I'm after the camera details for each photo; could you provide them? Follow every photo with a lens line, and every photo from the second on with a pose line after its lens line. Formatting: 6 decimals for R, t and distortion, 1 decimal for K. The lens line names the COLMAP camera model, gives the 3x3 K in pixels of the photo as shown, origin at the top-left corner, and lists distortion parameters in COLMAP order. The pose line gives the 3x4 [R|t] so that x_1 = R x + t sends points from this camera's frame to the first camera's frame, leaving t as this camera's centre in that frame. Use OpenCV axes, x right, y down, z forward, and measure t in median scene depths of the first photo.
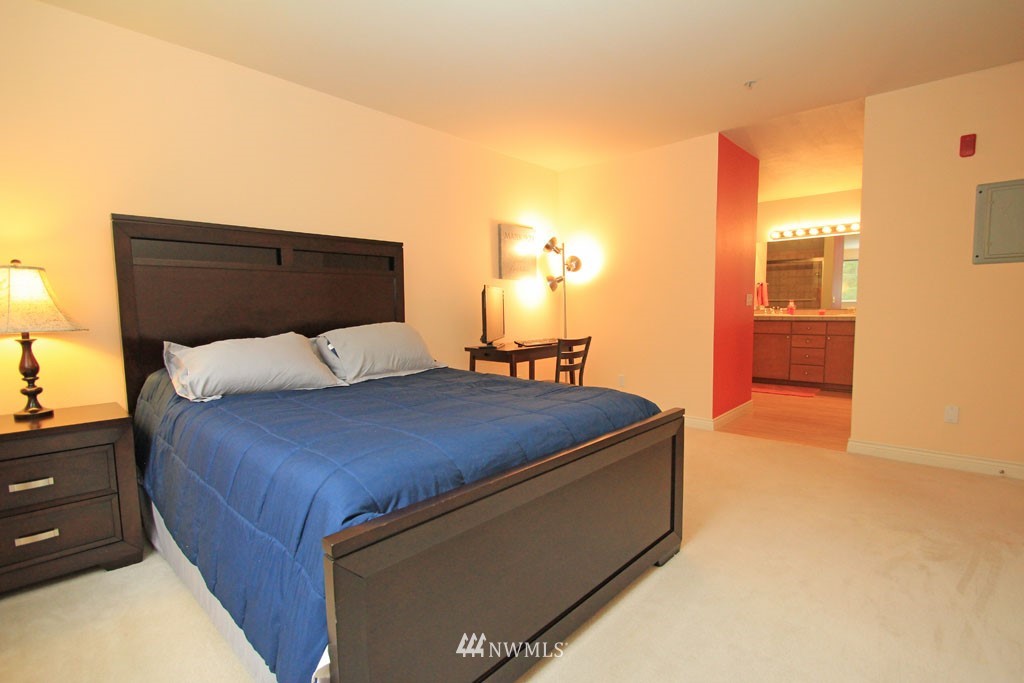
lens RADIAL K [[490.2, 0, 514.2], [0, 490.2, 351.3], [0, 0, 1]] dist [0.001966, -0.010312]
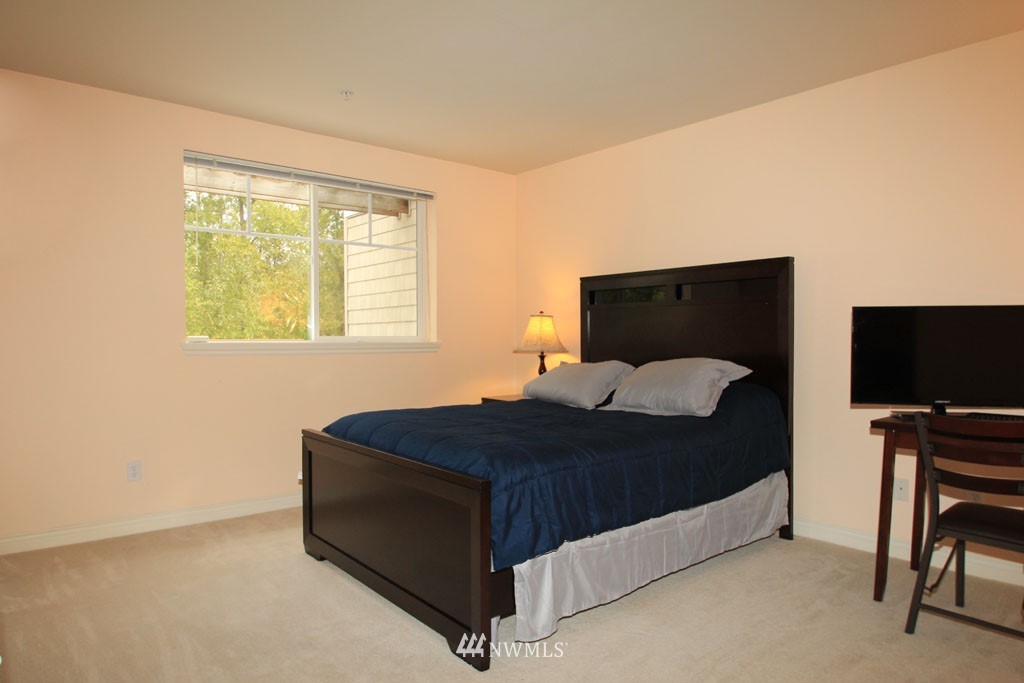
lens RADIAL K [[644.6, 0, 512.0], [0, 644.6, 341.5], [0, 0, 1]] dist [0.000165, 0.000001]
pose [[-0.147183, 0.022302, -0.988858, 1.392835], [-0.088049, 0.995481, 0.035557, -0.149313], [0.985182, 0.092301, -0.144554, 1.217433]]
